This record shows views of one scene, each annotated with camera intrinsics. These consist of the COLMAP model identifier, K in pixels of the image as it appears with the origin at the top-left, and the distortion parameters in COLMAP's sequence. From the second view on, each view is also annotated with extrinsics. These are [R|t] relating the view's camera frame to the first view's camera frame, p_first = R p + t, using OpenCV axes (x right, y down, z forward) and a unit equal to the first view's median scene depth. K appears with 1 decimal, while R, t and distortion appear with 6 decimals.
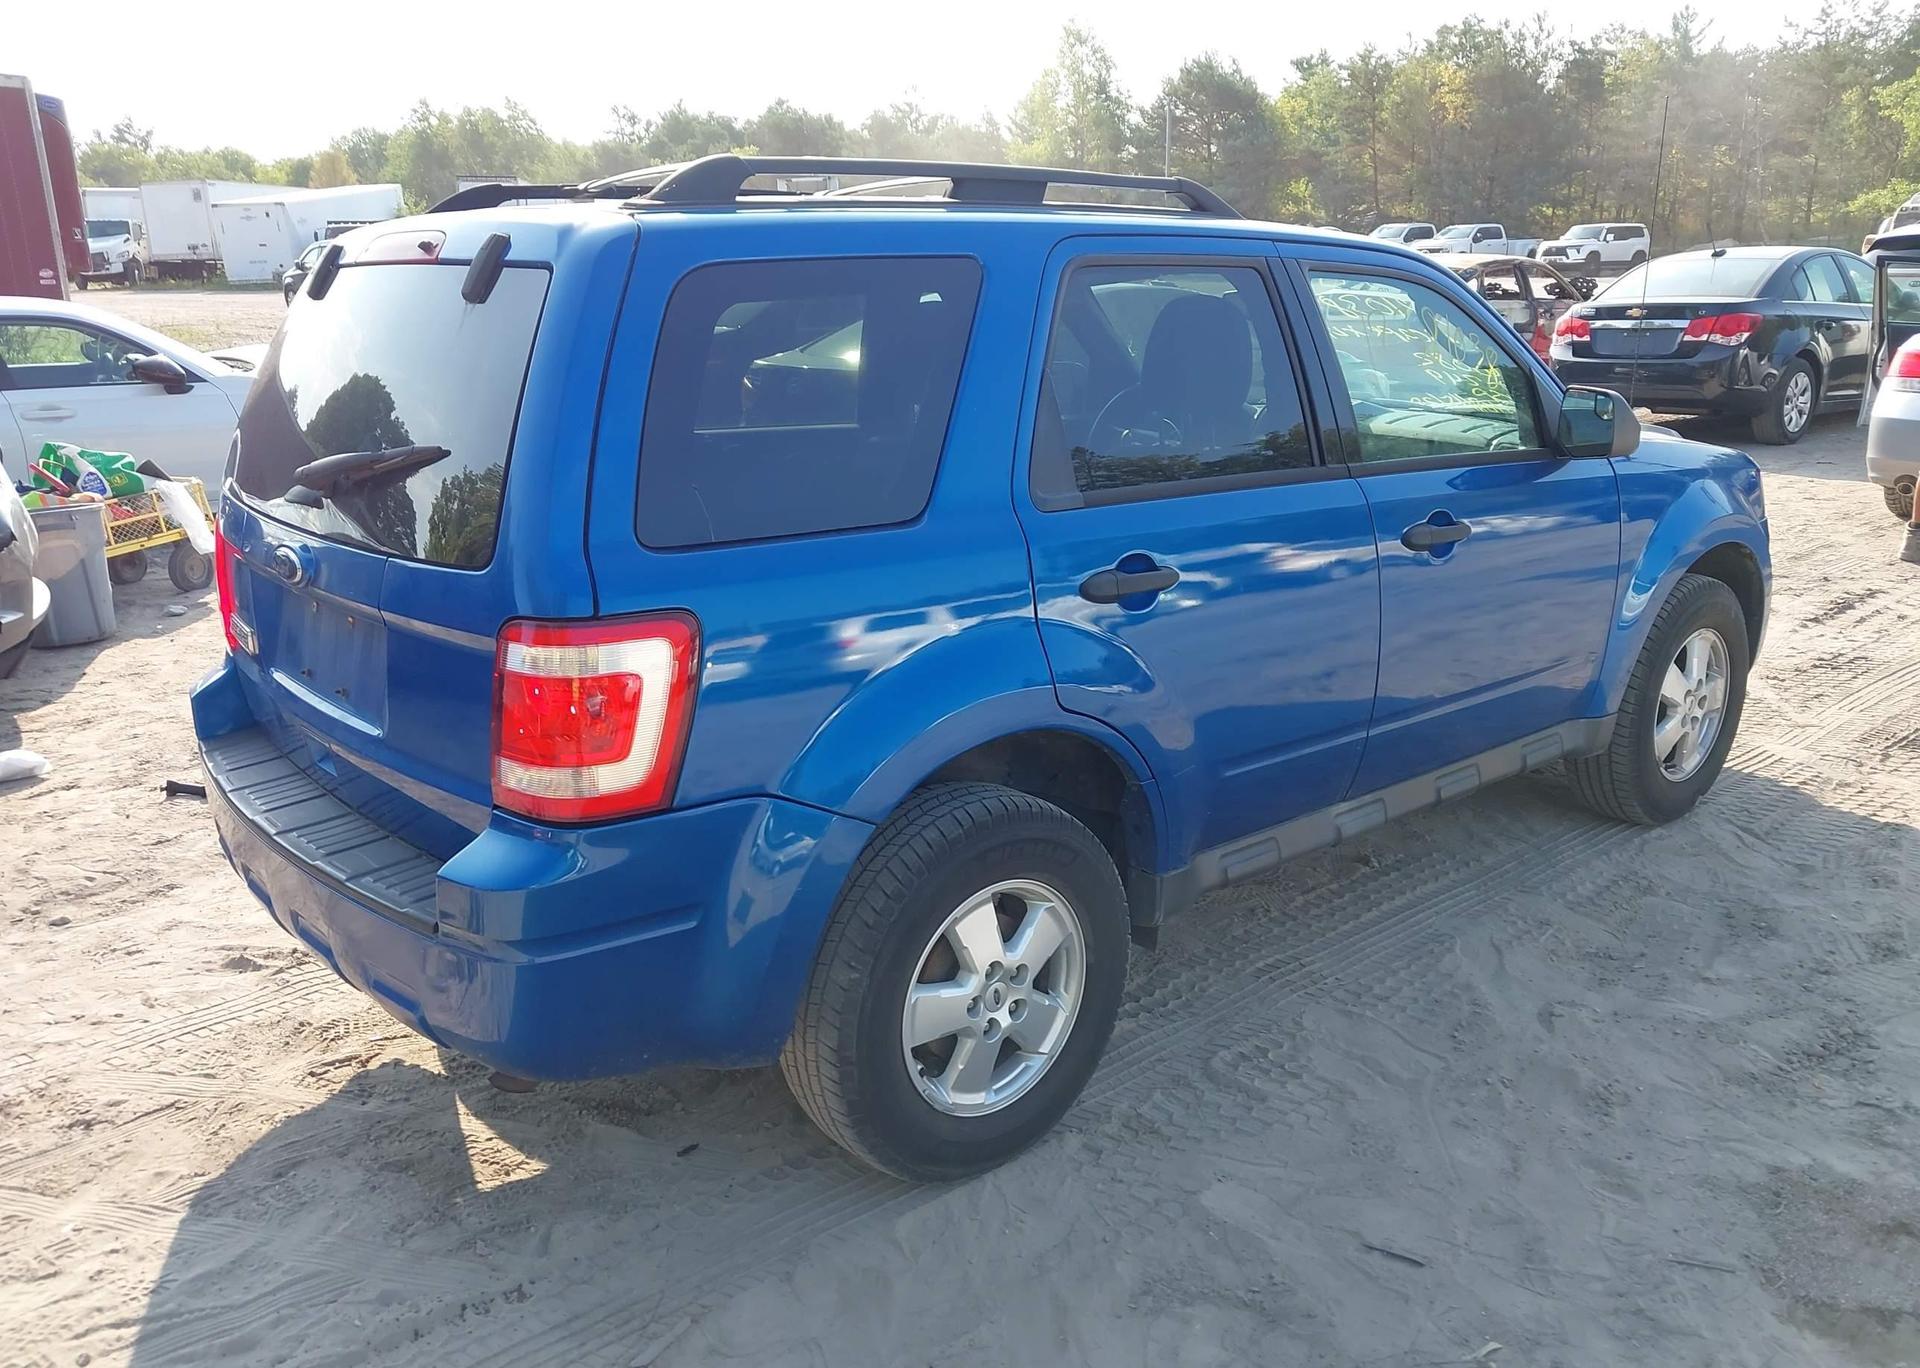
lens RADIAL K [[1546.4, 0, 960.6], [0, 1546.4, 673.1], [0, 0, 1]] dist [0.002370, 0.000565]
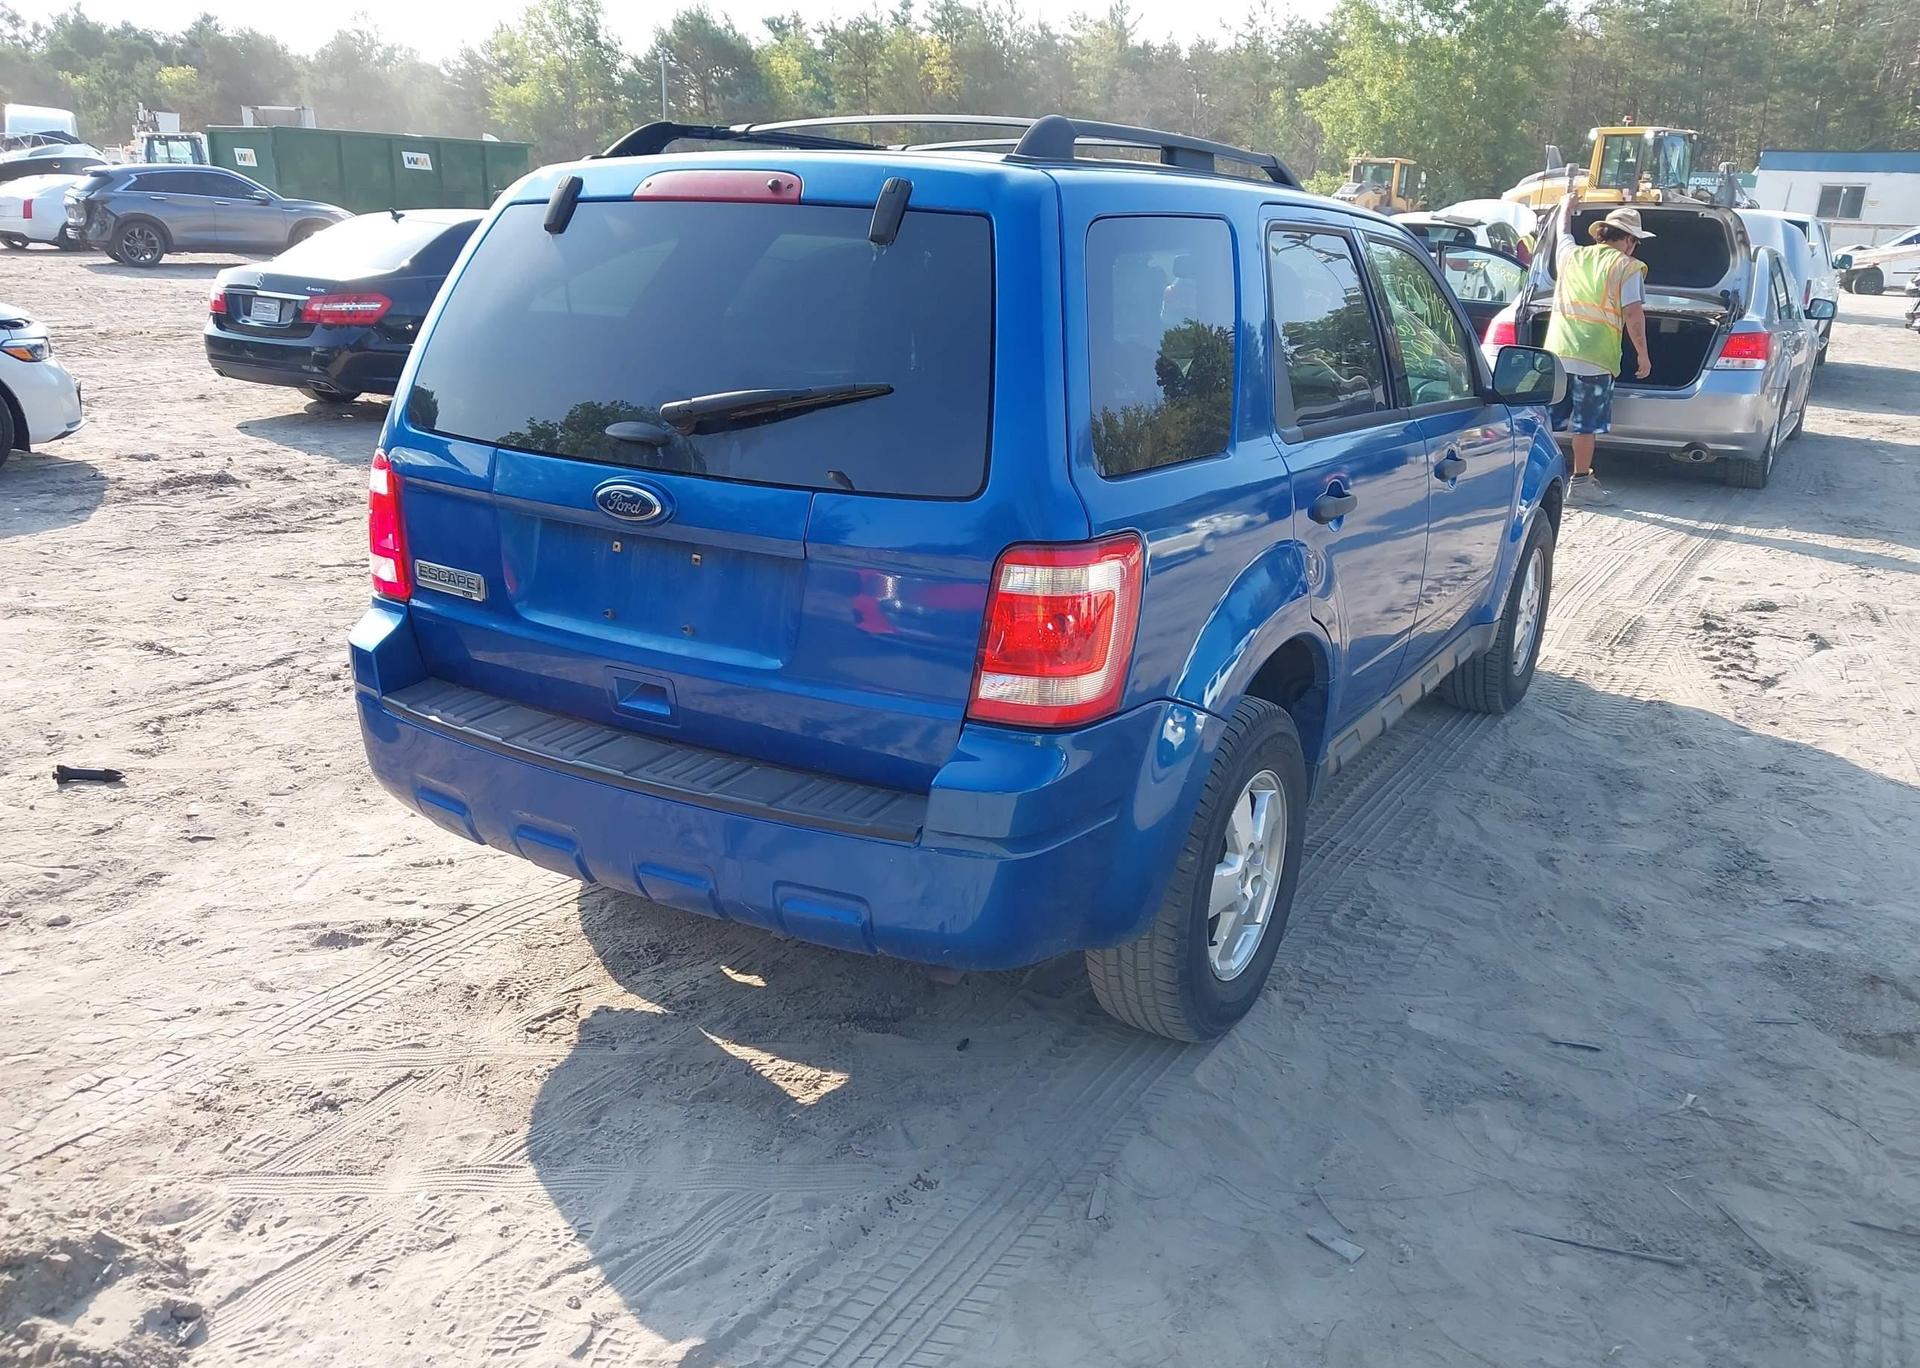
lens RADIAL K [[1546.4, 0, 956.7], [0, 1546.4, 675.0], [0, 0, 1]] dist [0.002370, 0.000565]
pose [[0.945613, -0.050457, 0.321355, -0.437410], [0.041618, 0.998544, 0.034321, 0.011857], [-0.322619, -0.019080, 0.946337, -0.007874]]
